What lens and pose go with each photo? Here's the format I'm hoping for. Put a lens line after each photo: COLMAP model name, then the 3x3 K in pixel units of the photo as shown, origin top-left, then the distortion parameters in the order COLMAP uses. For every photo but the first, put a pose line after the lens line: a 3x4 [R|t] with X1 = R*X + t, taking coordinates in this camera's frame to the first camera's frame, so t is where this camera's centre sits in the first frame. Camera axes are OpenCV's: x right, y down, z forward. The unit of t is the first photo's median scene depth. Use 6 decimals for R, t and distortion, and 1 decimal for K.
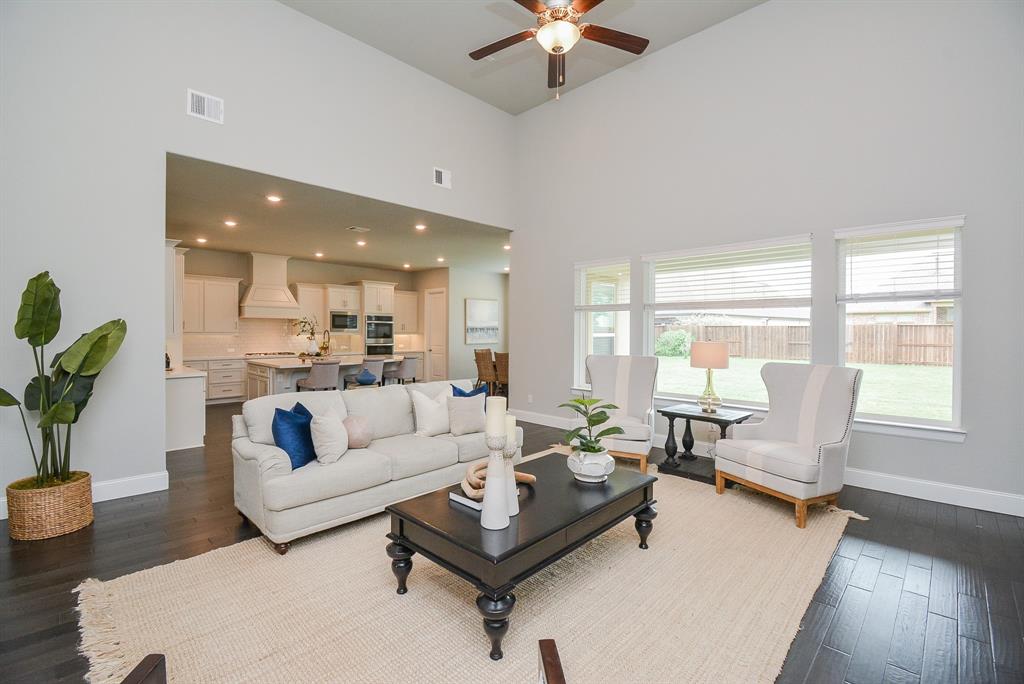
lens RADIAL K [[467.7, 0, 508.0], [0, 467.7, 335.6], [0, 0, 1]] dist [0.002167, -0.000231]
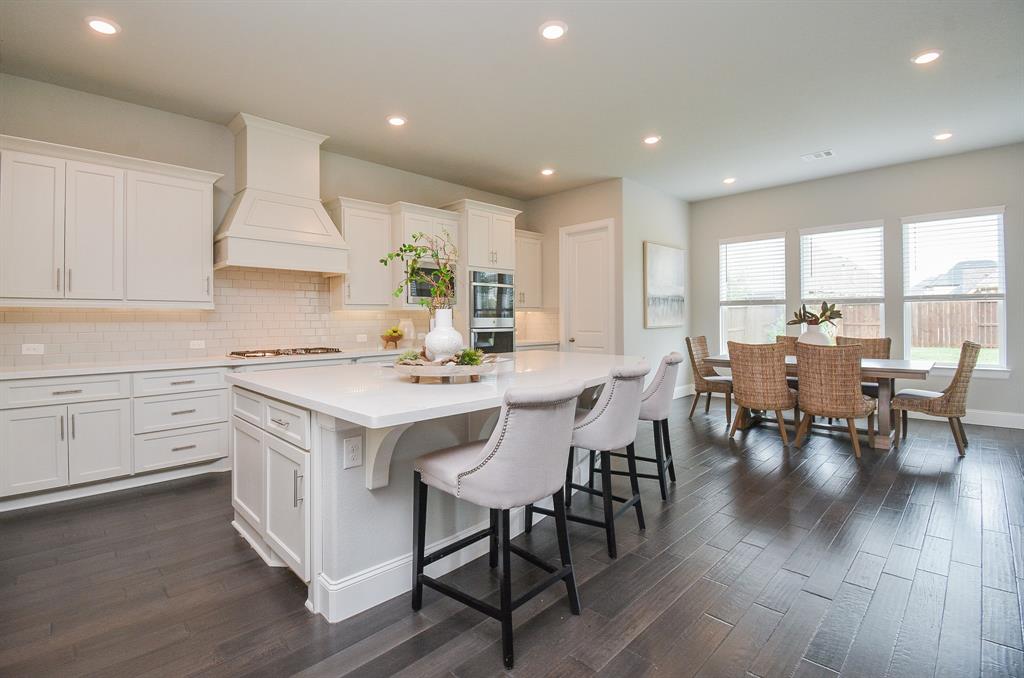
lens RADIAL K [[498.2, 0, 499.0], [0, 498.2, 321.0], [0, 0, 1]] dist [-0.032553, -0.000214]
pose [[0.999628, -0.010545, -0.025150, -0.269619], [0.010384, 0.999925, -0.006527, 0.013975], [0.025216, 0.006263, 0.999662, 0.493702]]
